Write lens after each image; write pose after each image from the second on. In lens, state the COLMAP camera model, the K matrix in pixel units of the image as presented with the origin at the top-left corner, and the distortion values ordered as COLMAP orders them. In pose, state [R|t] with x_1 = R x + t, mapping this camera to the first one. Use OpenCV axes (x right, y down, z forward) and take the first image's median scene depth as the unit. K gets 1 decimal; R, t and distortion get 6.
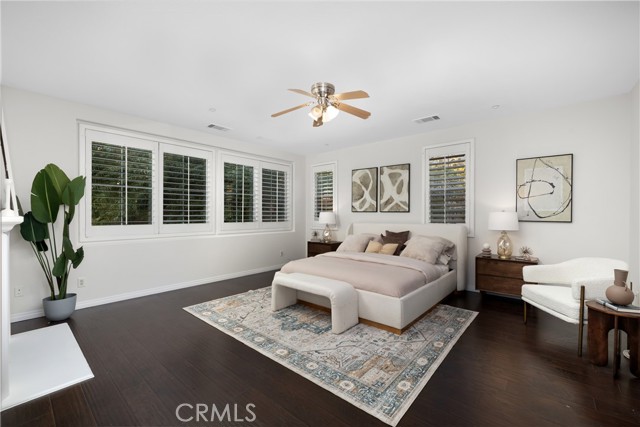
lens RADIAL K [[267.1, 0, 322.7], [0, 267.1, 215.8], [0, 0, 1]] dist [-0.002698, -0.001417]
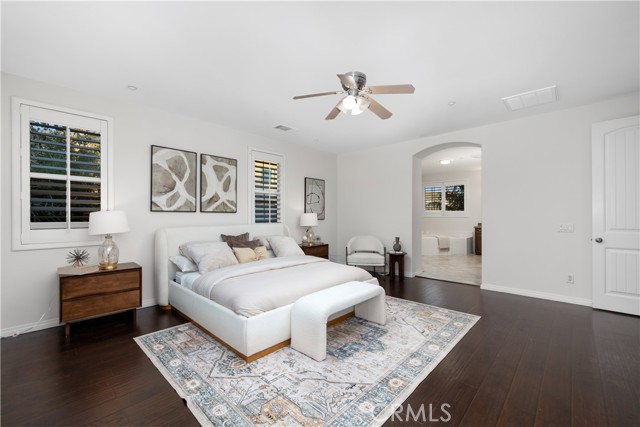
lens RADIAL K [[267.1, 0, 323.2], [0, 267.1, 212.3], [0, 0, 1]] dist [-0.002698, -0.001417]
pose [[0.051539, 0.016267, 0.998538, -0.563683], [0.016858, 0.999711, -0.017156, 0.005550], [-0.998529, 0.017717, 0.051250, 0.644575]]
